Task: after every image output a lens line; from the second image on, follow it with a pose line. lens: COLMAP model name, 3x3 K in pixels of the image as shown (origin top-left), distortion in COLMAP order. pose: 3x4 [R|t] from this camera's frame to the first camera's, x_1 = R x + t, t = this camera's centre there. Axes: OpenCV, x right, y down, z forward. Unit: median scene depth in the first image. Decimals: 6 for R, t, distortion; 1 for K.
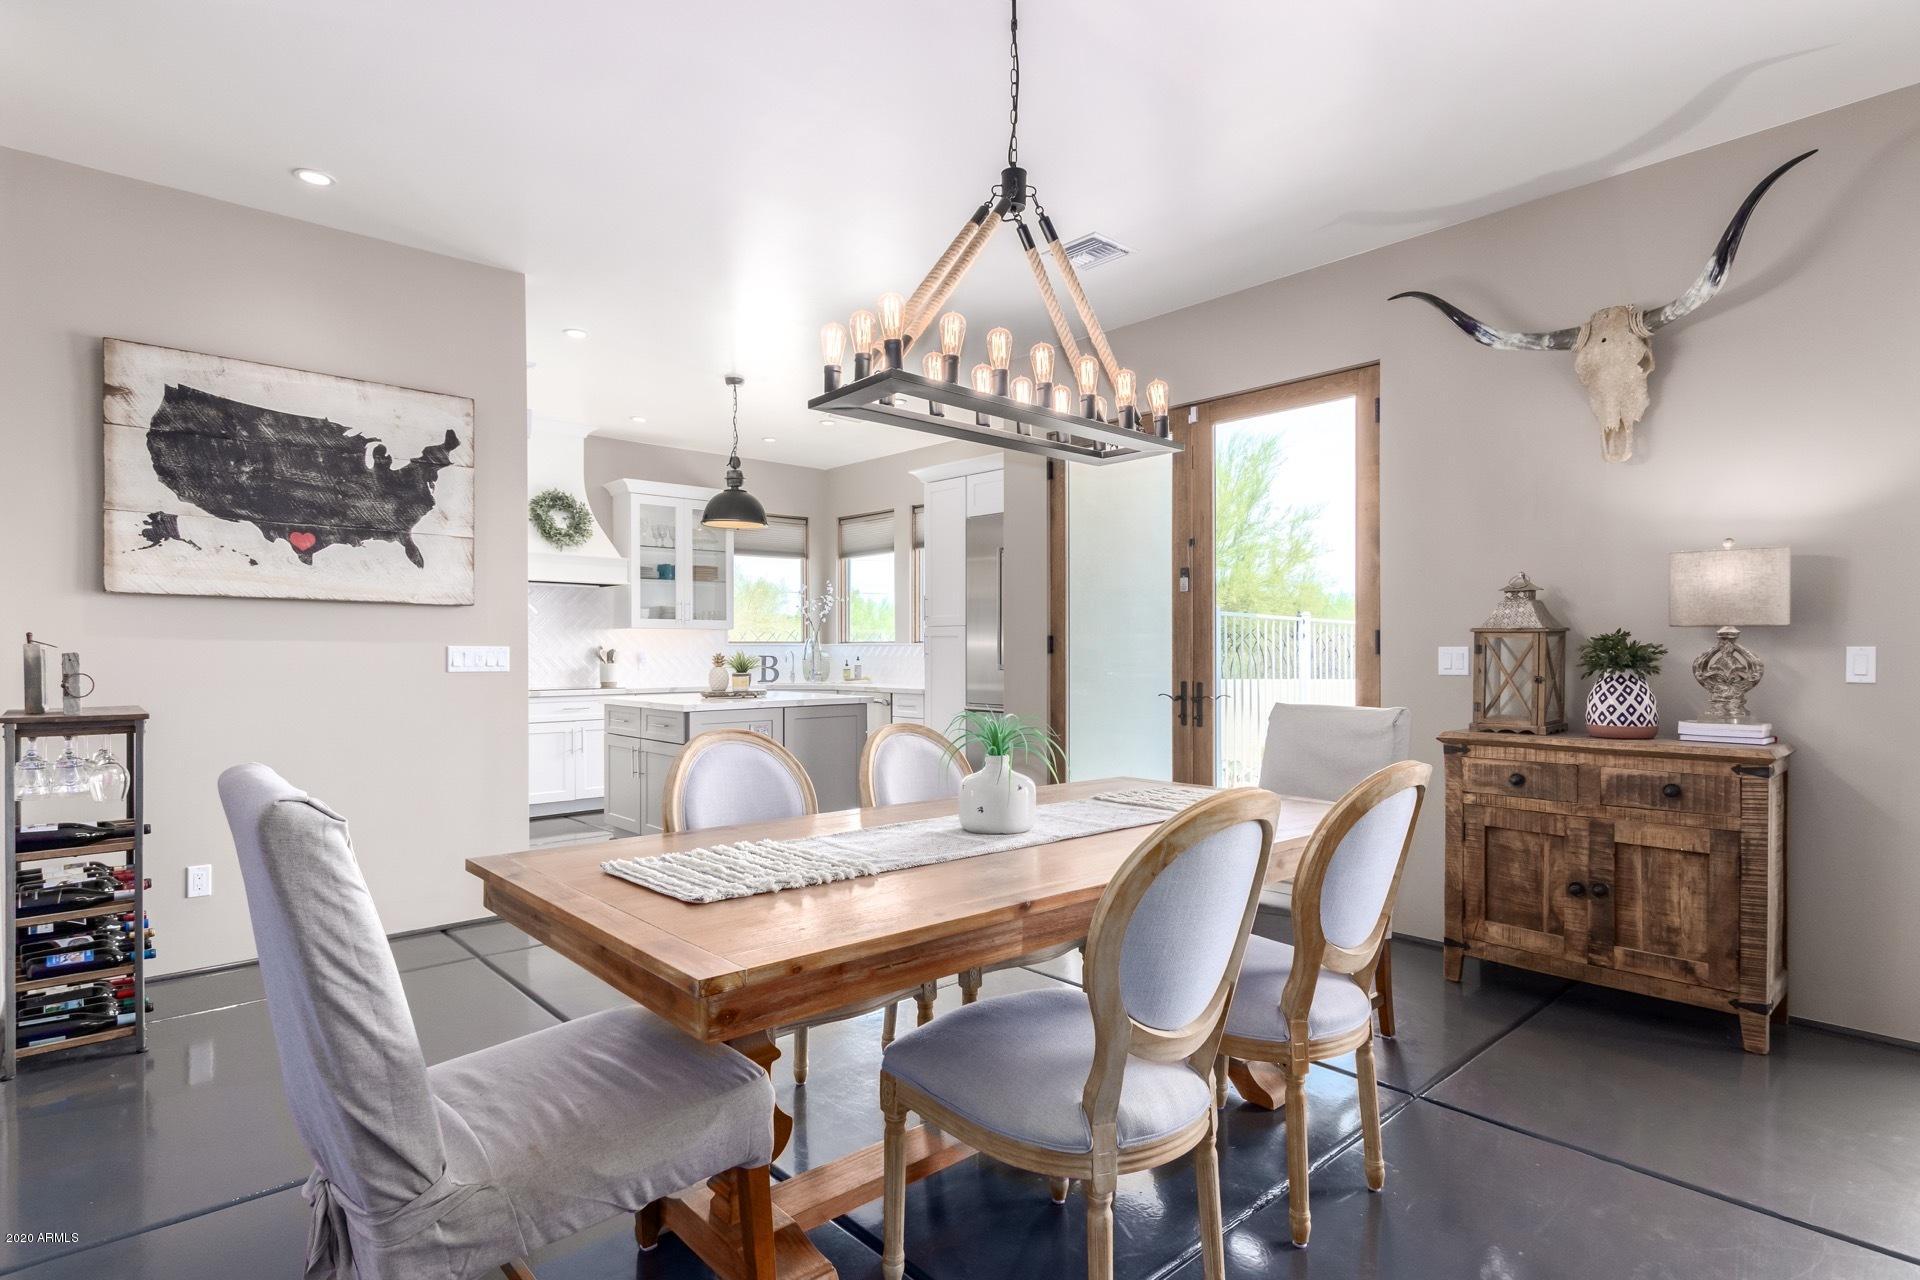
lens RADIAL K [[991.8, 0, 960.2], [0, 991.8, 656.6], [0, 0, 1]] dist [0.002522, 0.001667]
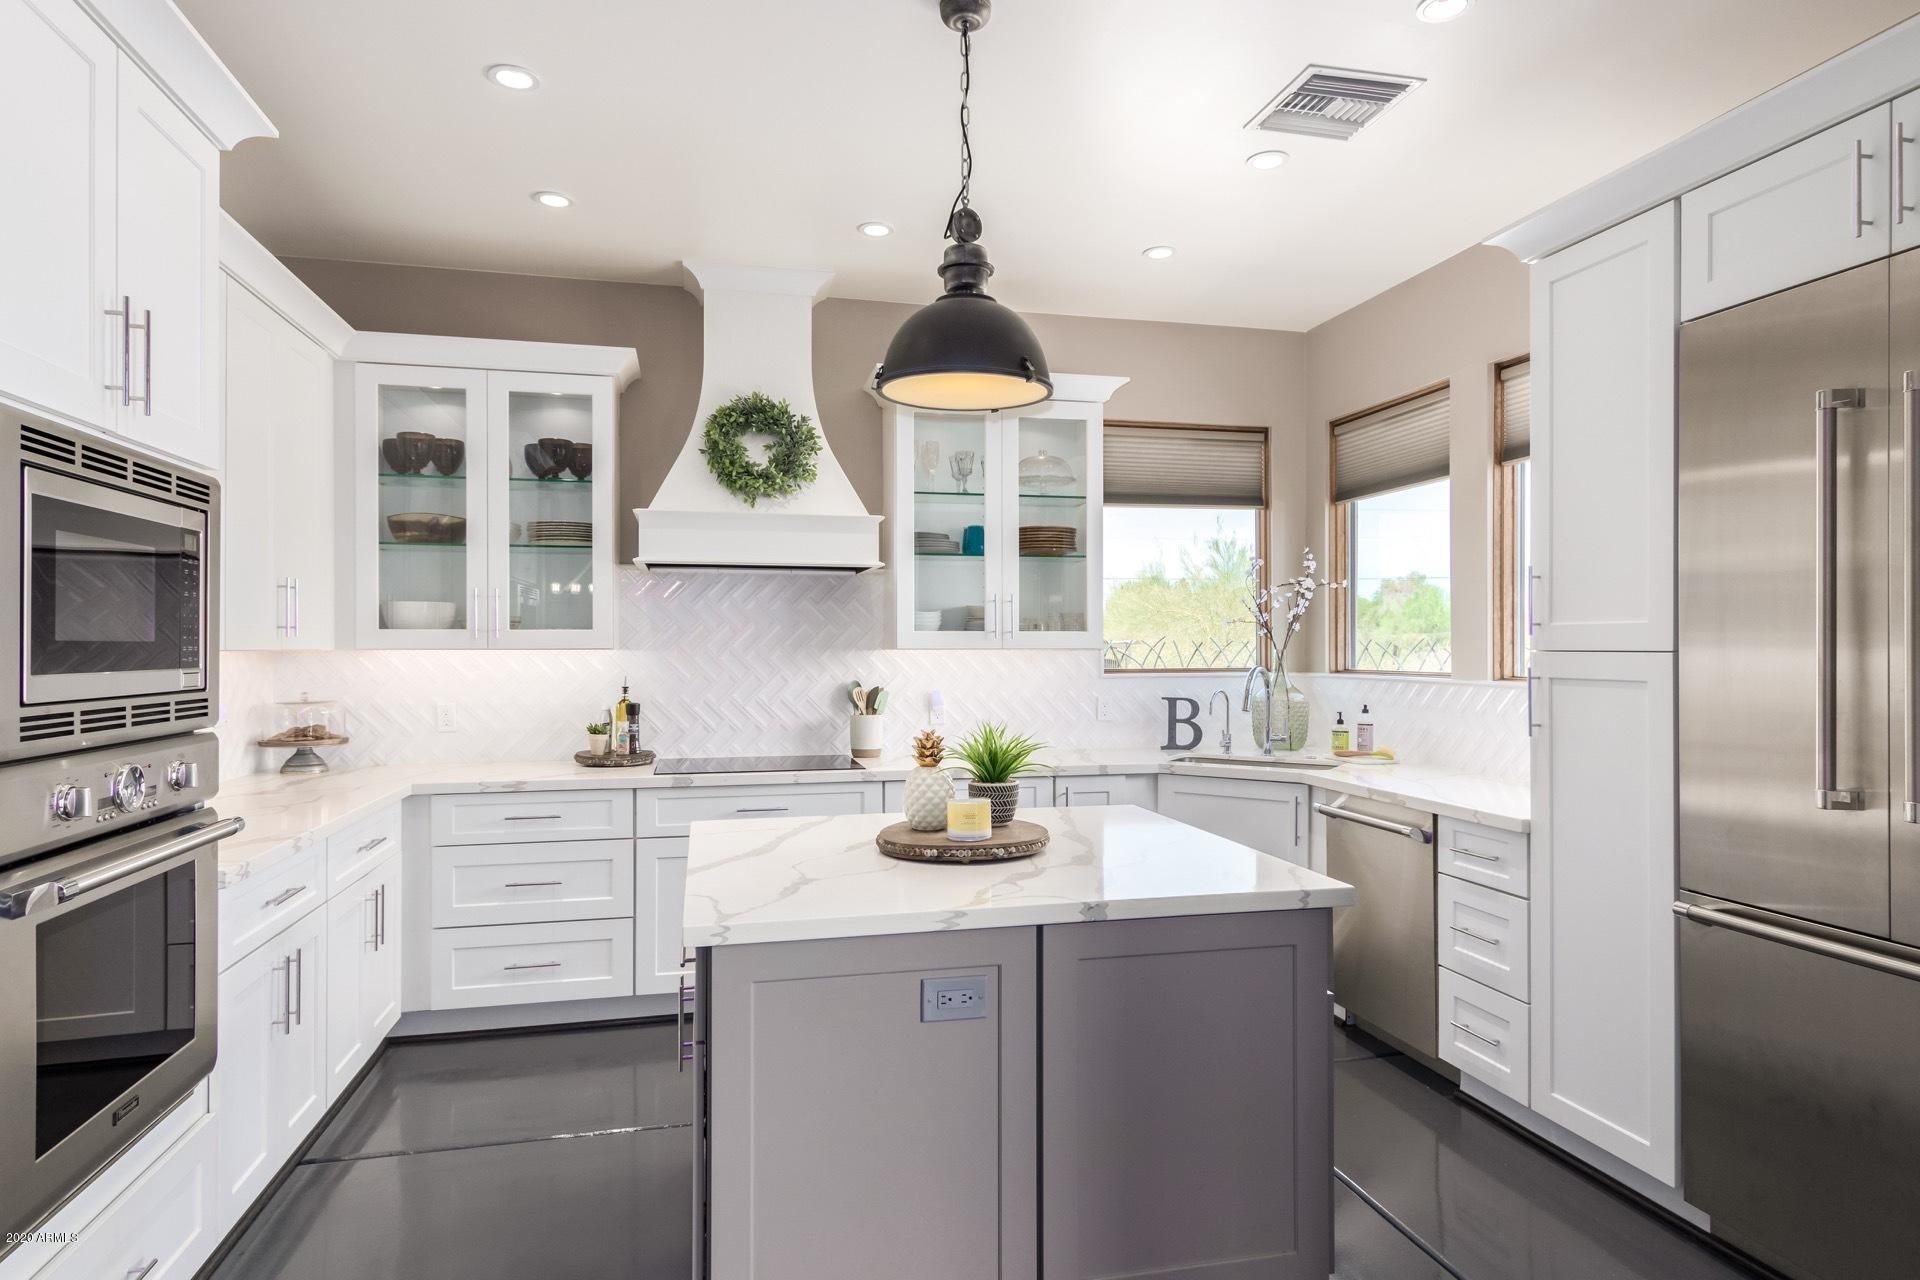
lens RADIAL K [[1084.6, 0, 949.6], [0, 1084.6, 646.8], [0, 0, 1]] dist [0.004364, -0.003850]
pose [[0.870132, 0.000750, -0.492819, -0.044433], [-0.003372, 0.999984, -0.004432, -0.051247], [0.492808, 0.005518, 0.870121, 0.948829]]
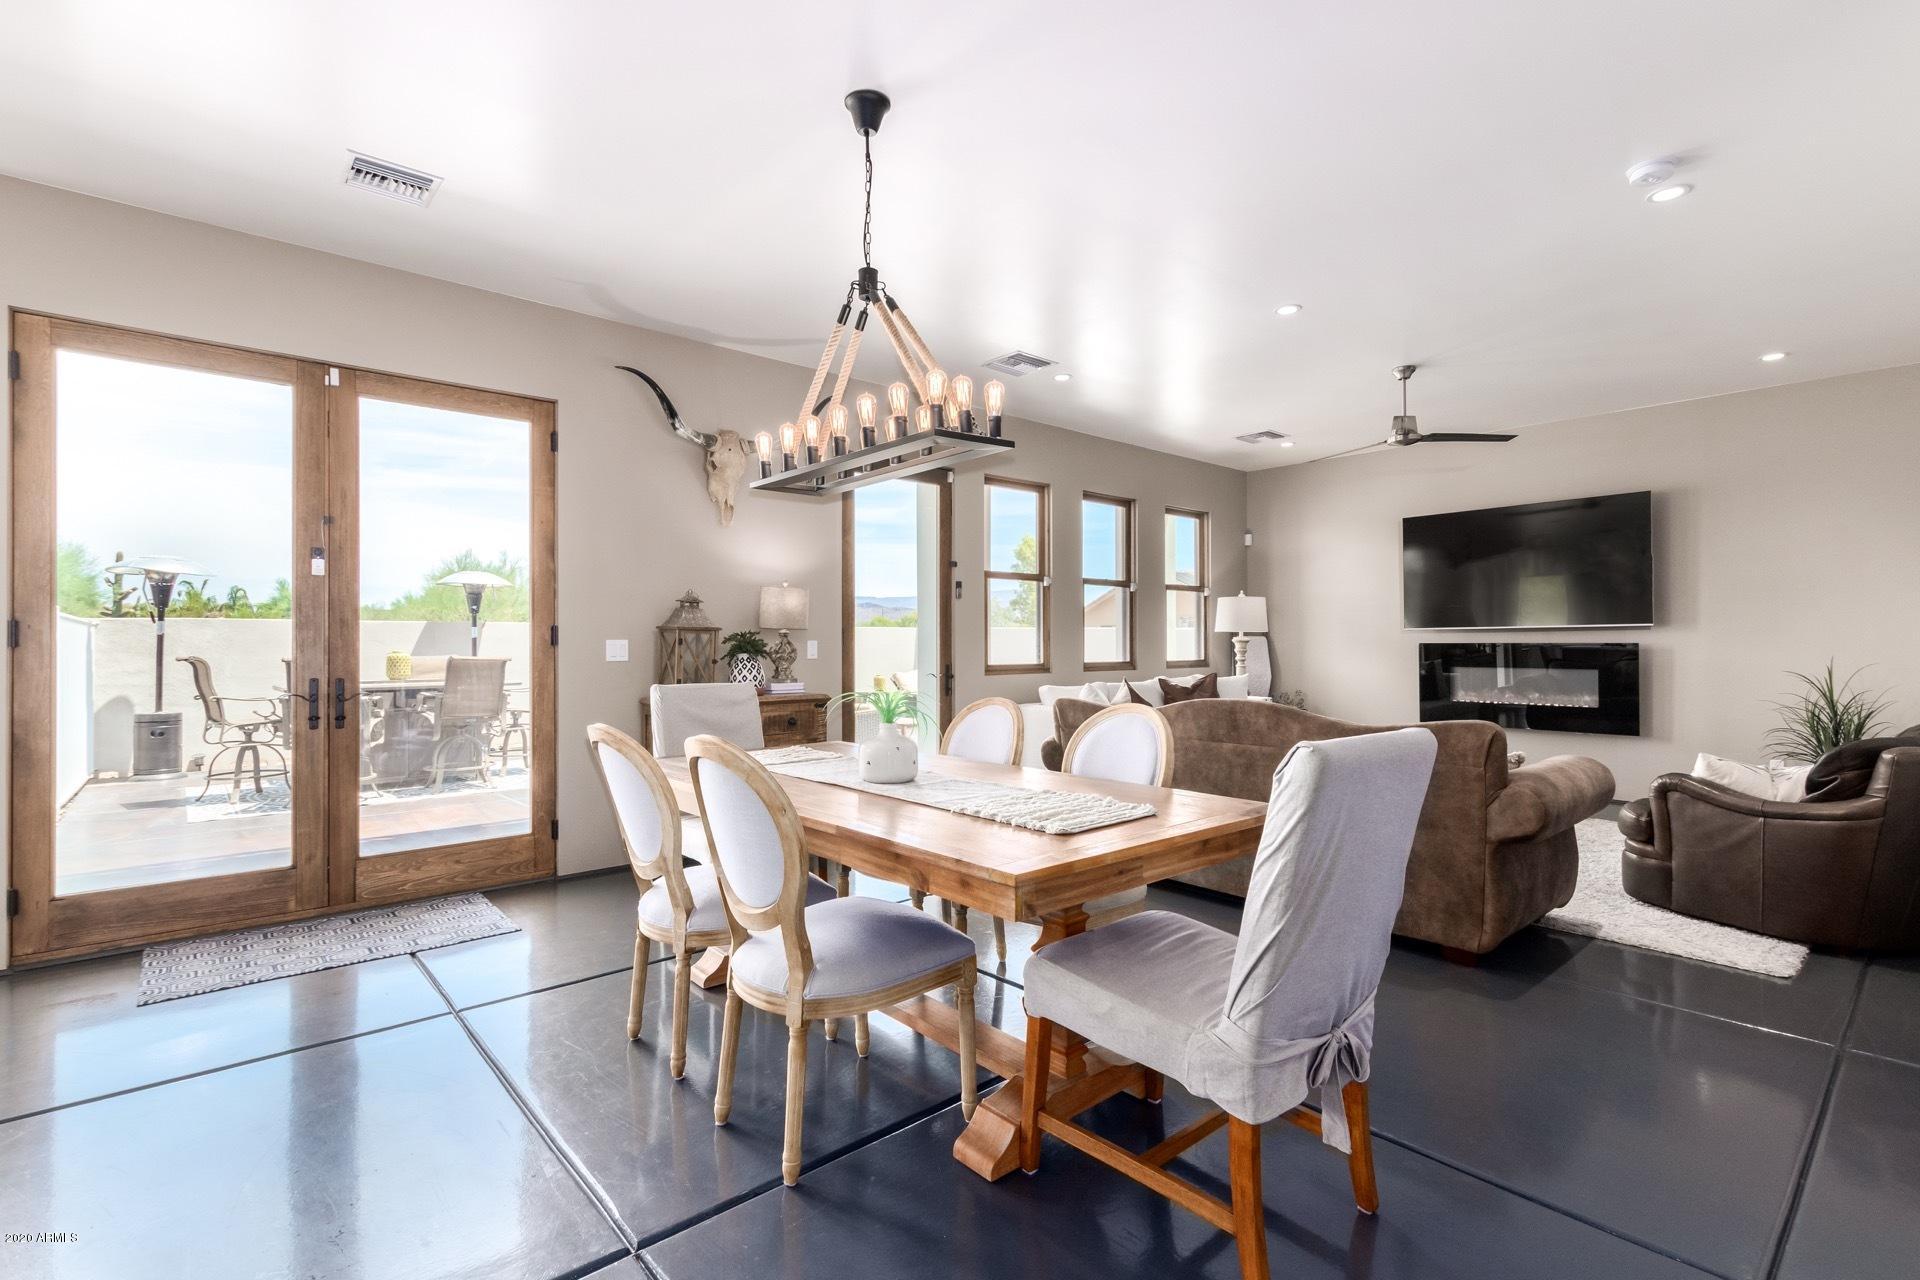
lens RADIAL K [[878.1, 0, 948.0], [0, 878.1, 635.6], [0, 0, 1]] dist [0.003770, -0.002176]
pose [[0.021017, 0.007865, 0.999748, -0.625847], [0.006052, 0.999950, -0.007994, -0.003494], [-0.999761, 0.006219, 0.020969, 0.507273]]
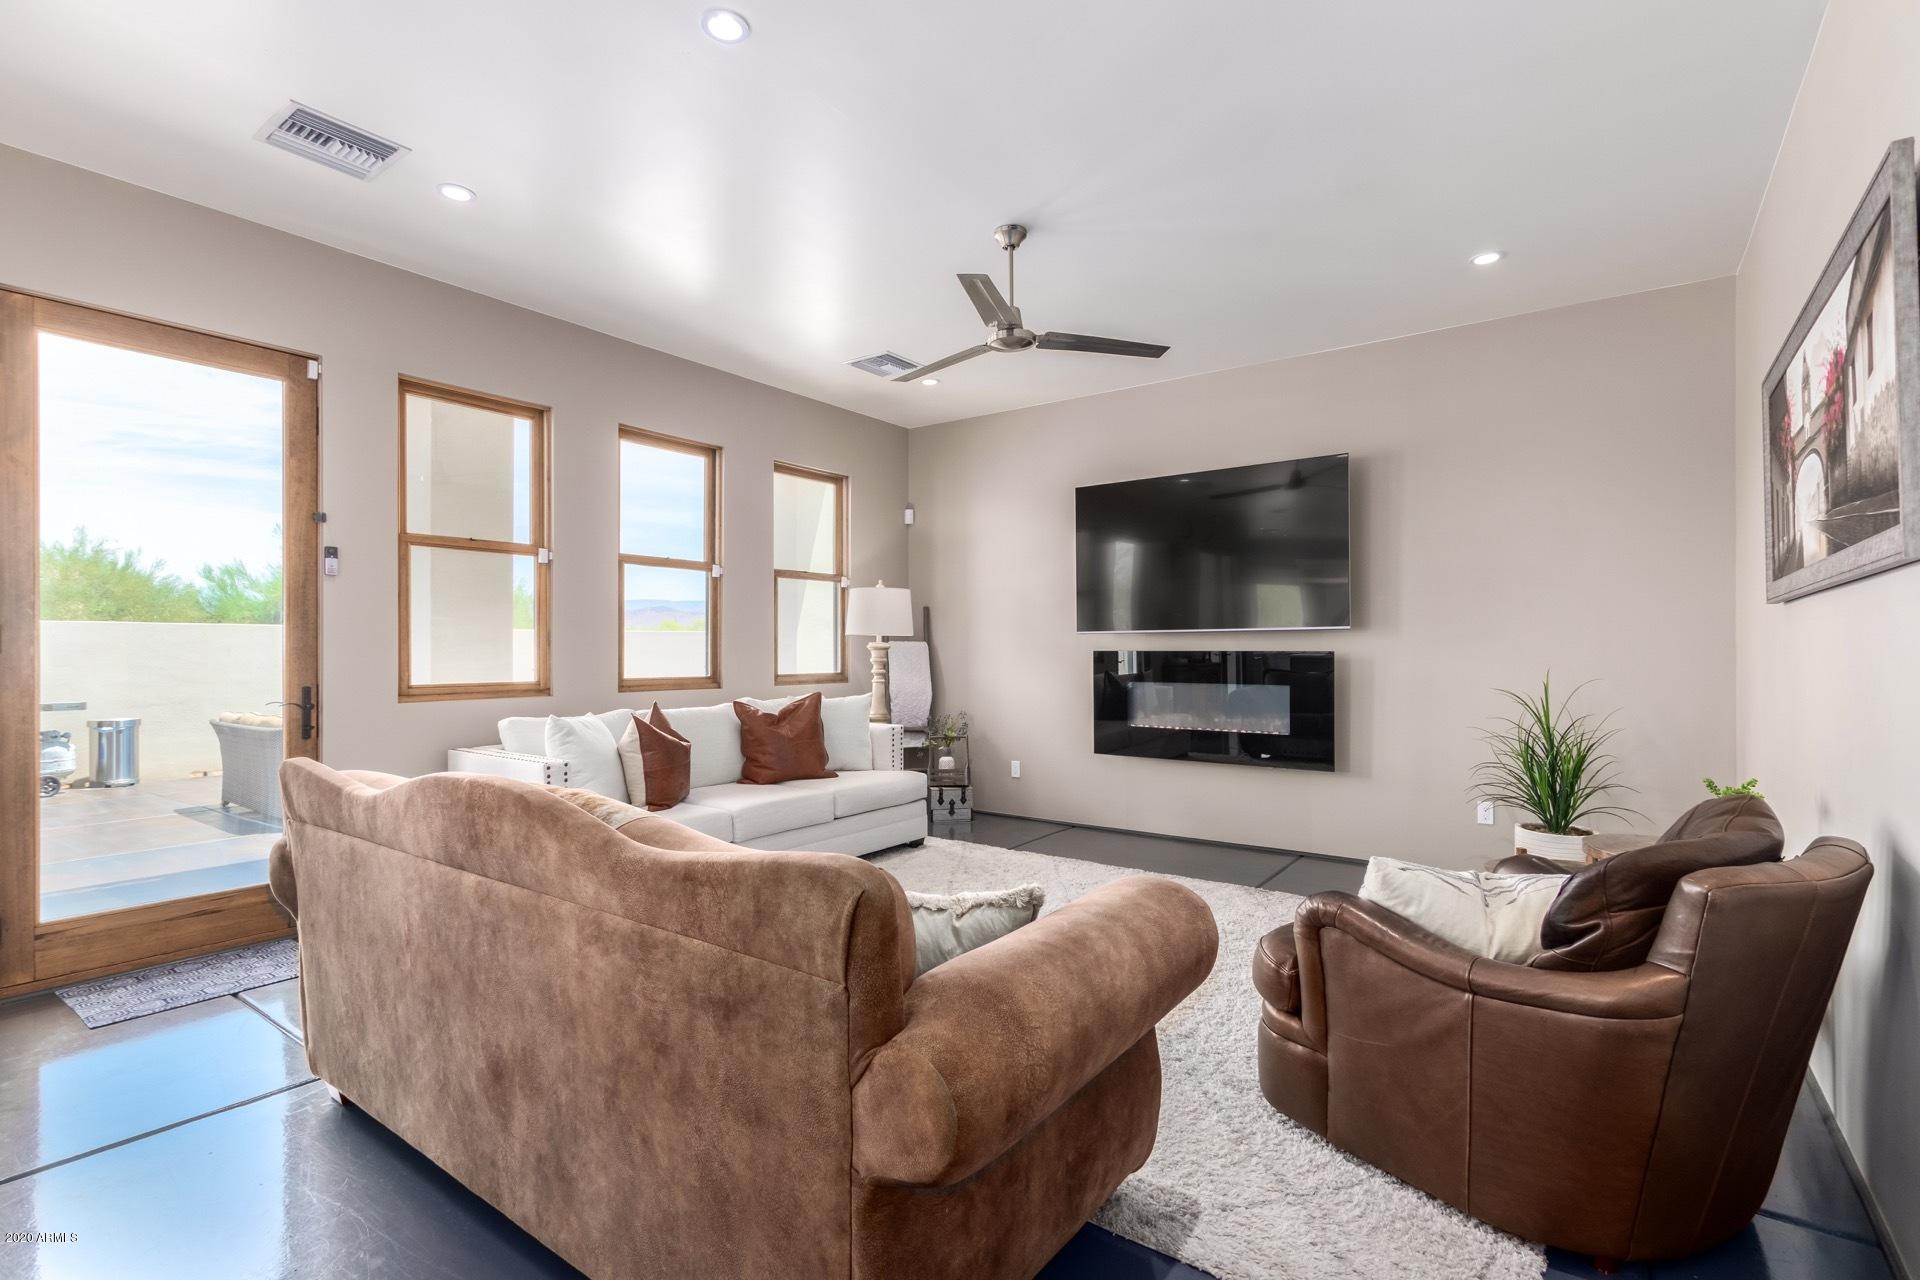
lens RADIAL K [[878.1, 0, 963.8], [0, 878.1, 650.9], [0, 0, 1]] dist [0.003770, -0.002176]
pose [[-0.202895, -0.002013, 0.979198, -0.129070], [0.004774, 0.999984, 0.003045, -0.001646], [-0.979189, 0.005293, -0.202882, 0.068199]]
